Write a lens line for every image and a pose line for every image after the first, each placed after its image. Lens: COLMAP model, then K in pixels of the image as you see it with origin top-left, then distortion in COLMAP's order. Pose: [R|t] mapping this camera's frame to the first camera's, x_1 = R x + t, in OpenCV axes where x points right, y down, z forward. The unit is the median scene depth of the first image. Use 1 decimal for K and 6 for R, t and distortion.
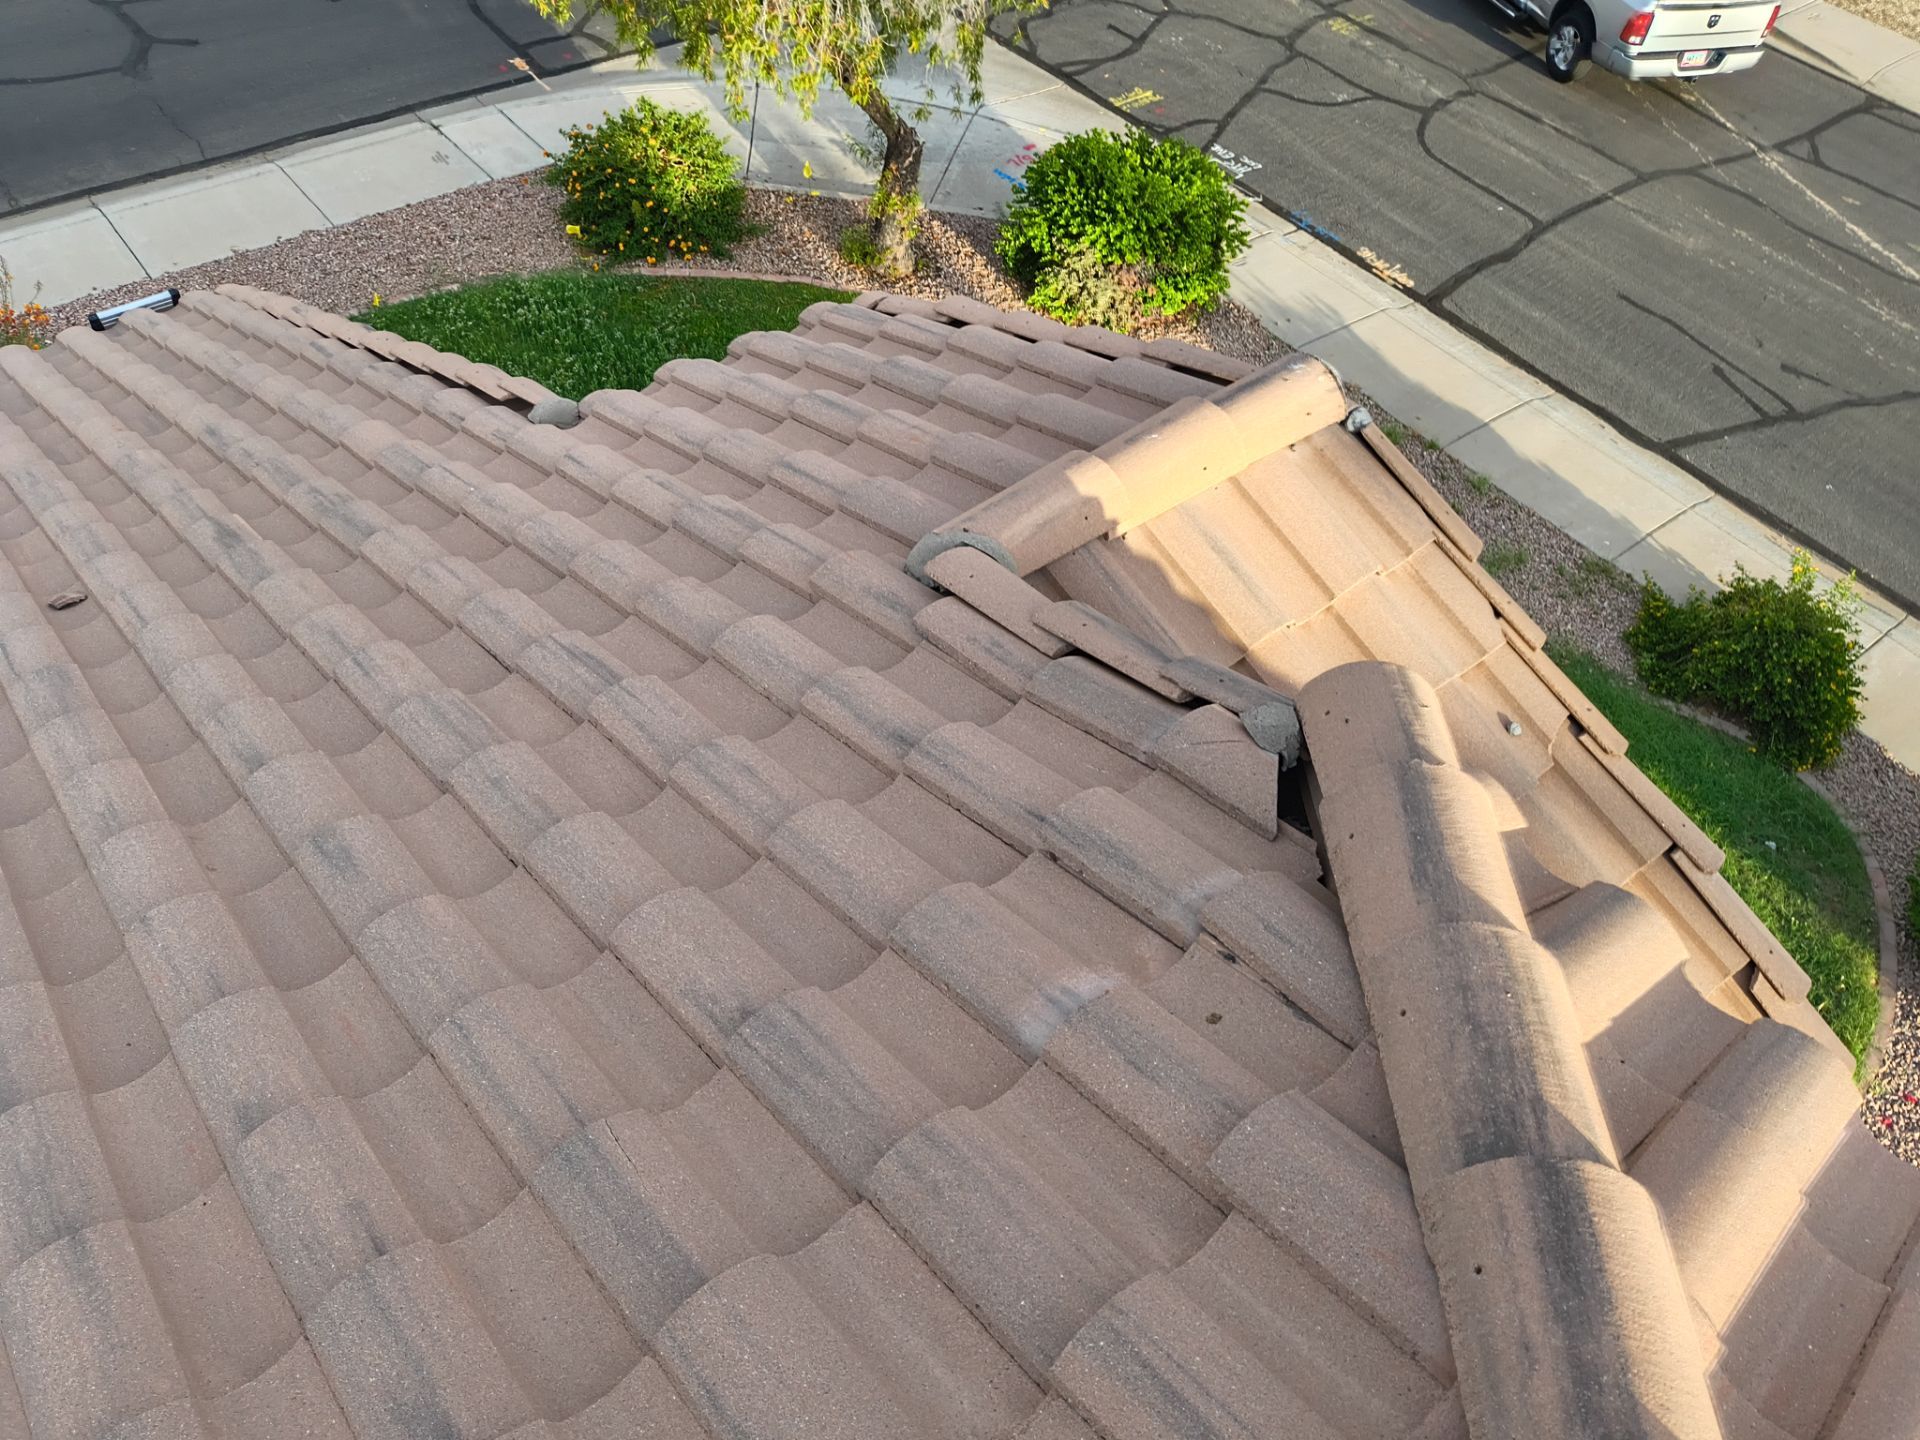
lens RADIAL K [[1440.5, 0, 960.0], [0, 1440.5, 720.0], [0, 0, 1]] dist [0.000476, 0.001883]
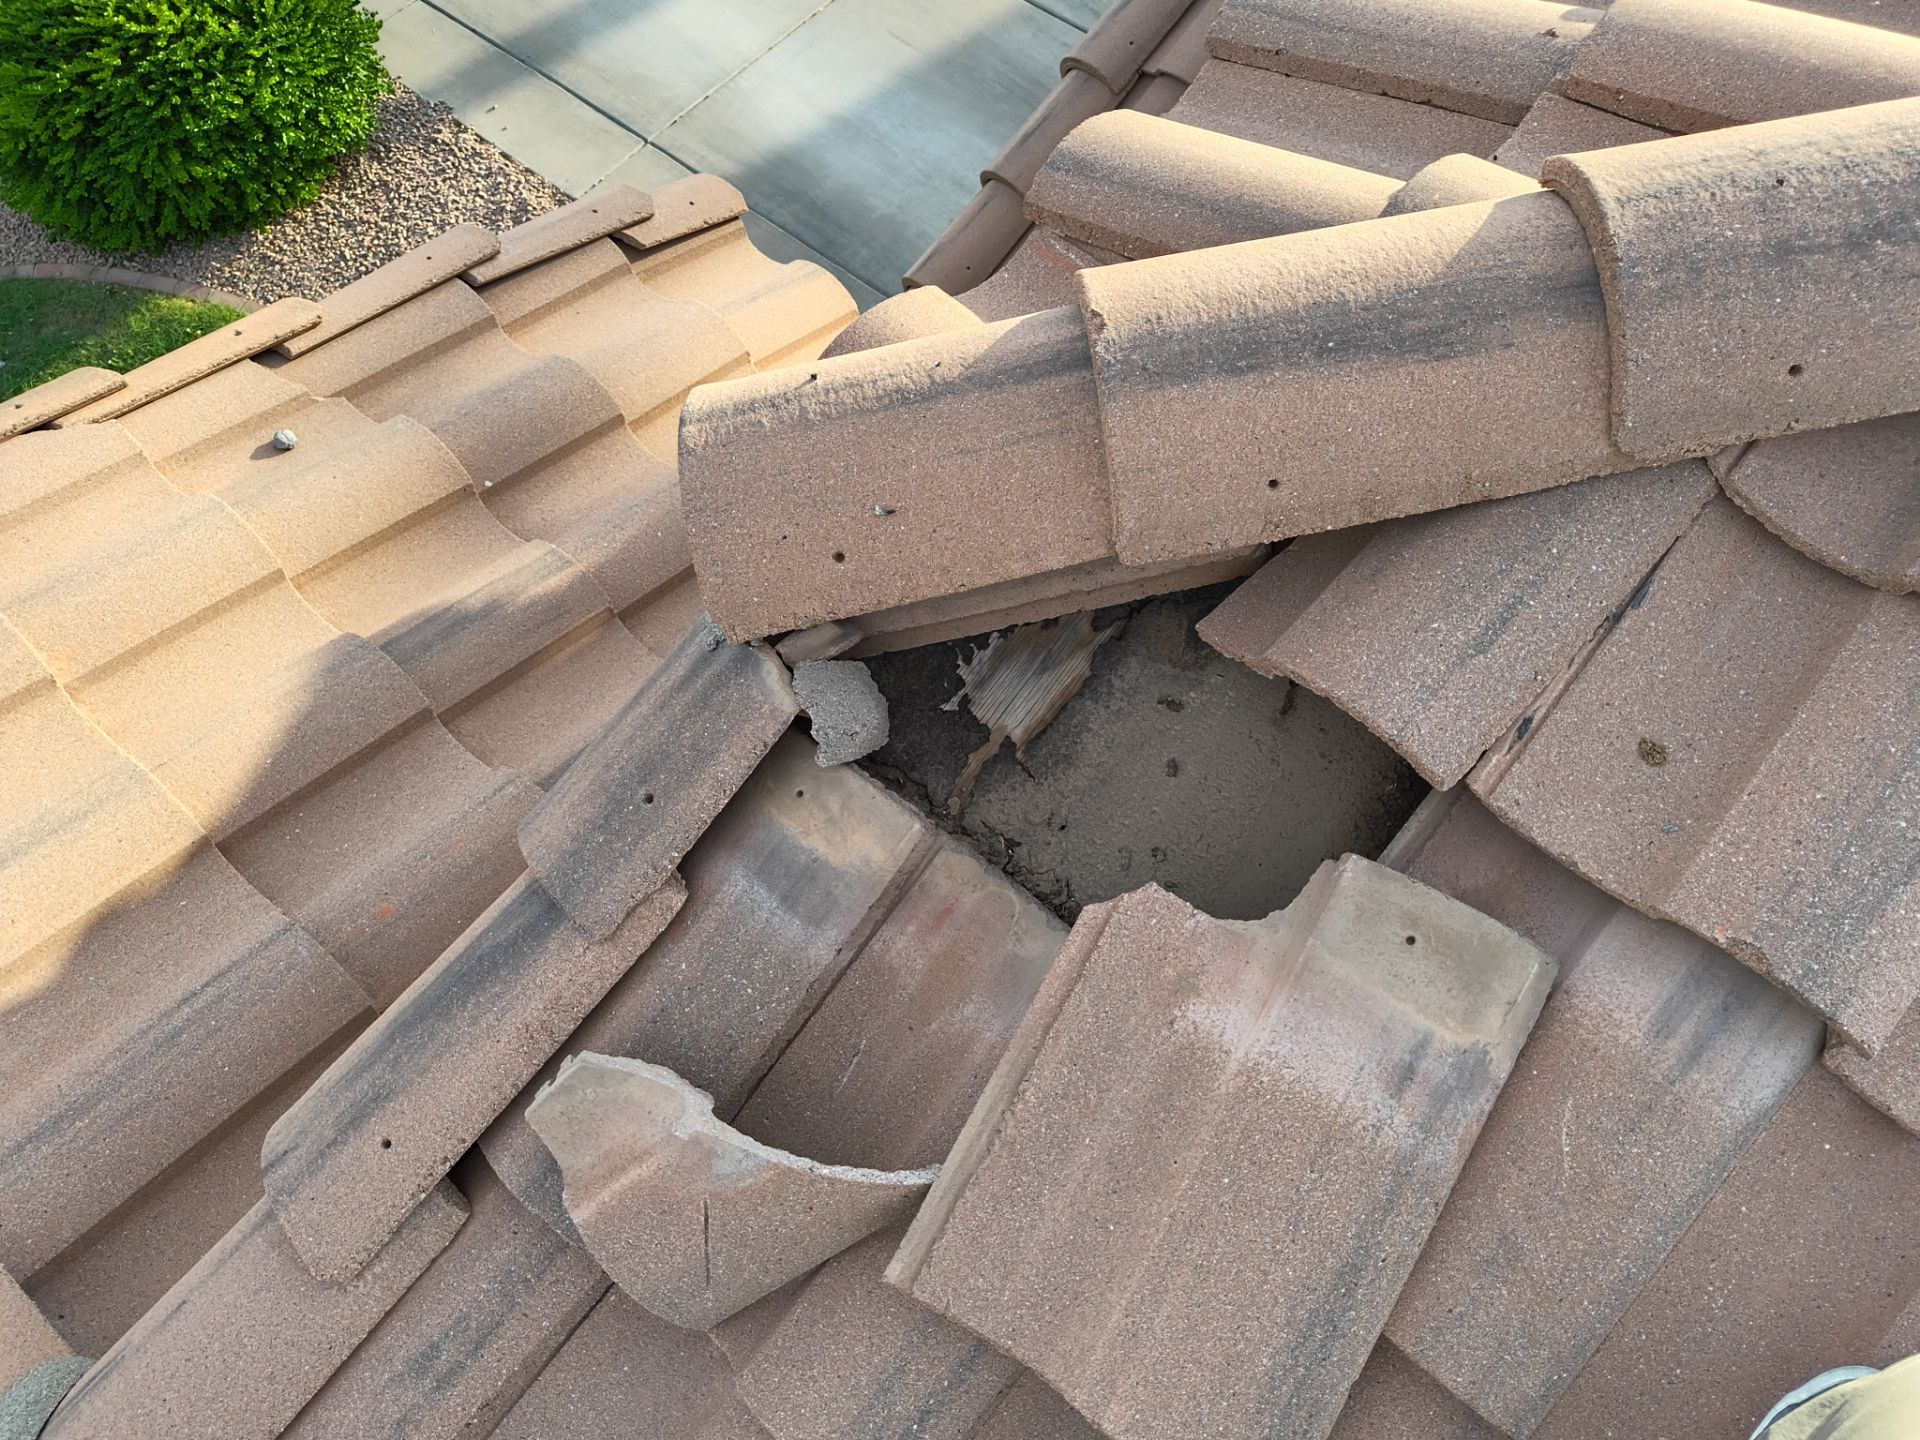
lens RADIAL K [[1440.5, 0, 960.0], [0, 1440.5, 720.0], [0, 0, 1]] dist [0.000476, 0.001883]
pose [[-0.166243, -0.934416, 0.315006, 0.033467], [0.723162, 0.101644, 0.683158, -0.191523], [-0.670373, 0.341371, 0.658837, 0.444548]]
